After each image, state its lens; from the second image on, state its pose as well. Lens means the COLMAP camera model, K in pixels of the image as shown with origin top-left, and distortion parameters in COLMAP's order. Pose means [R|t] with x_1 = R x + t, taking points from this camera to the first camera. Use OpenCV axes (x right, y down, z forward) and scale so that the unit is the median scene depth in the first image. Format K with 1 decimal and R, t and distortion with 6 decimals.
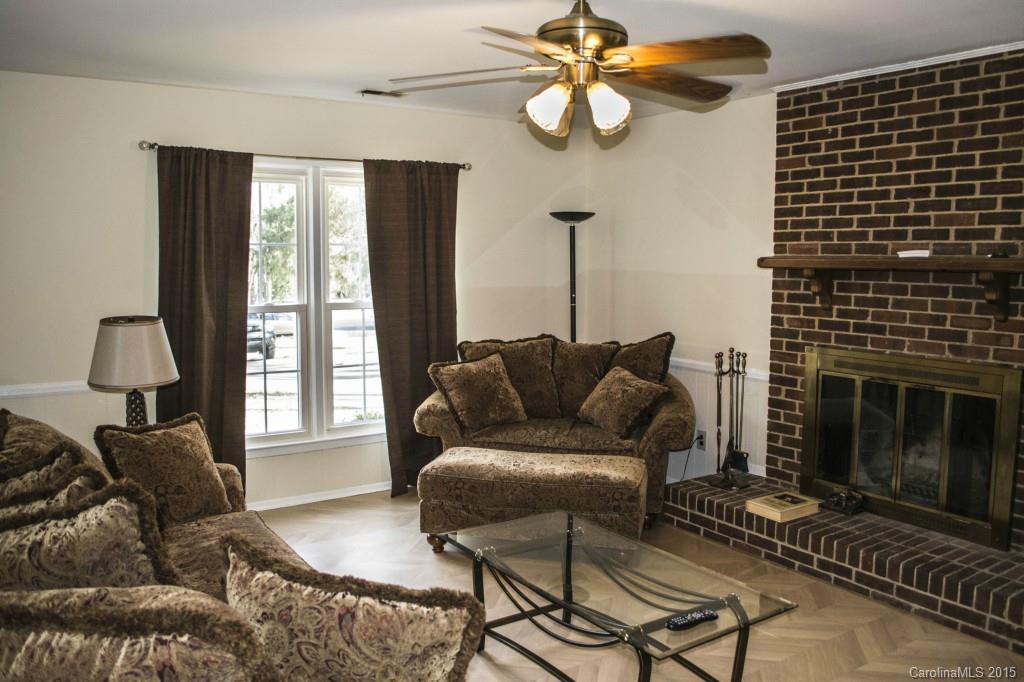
lens RADIAL K [[819.0, 0, 512.0], [0, 819.0, 341.0], [0, 0, 1]] dist [-0.073937, 0.003465]
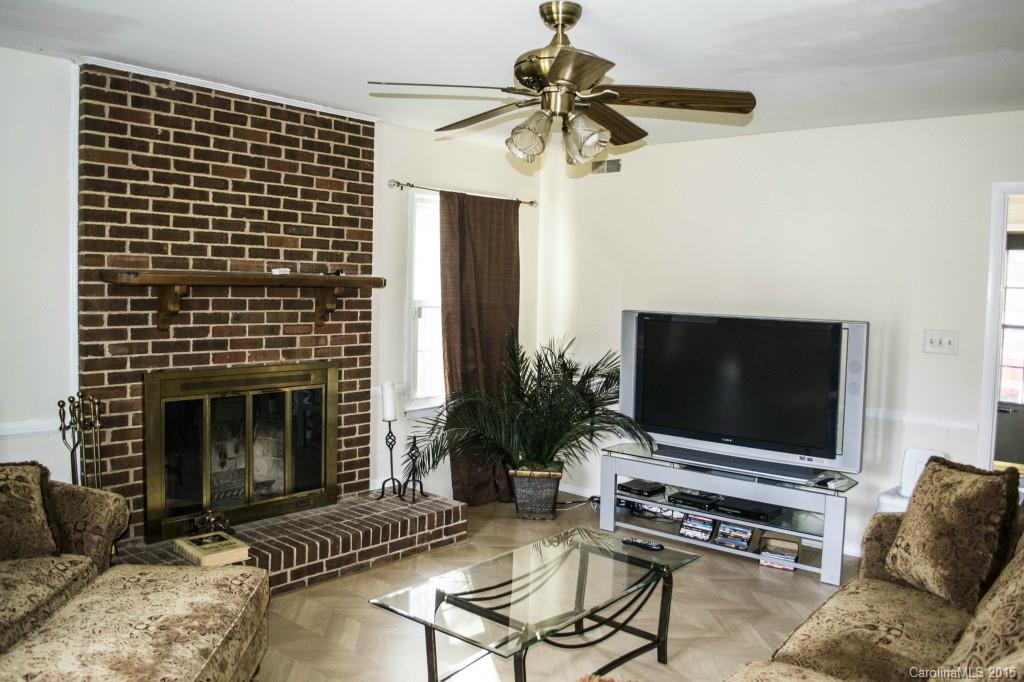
lens RADIAL K [[819.0, 0, 512.0], [0, 819.0, 341.0], [0, 0, 1]] dist [-0.073937, 0.003465]
pose [[-0.266819, -0.075320, 0.960799, -0.628471], [0.072273, 0.992570, 0.097881, -0.094088], [-0.961033, 0.095557, -0.259393, 0.935314]]
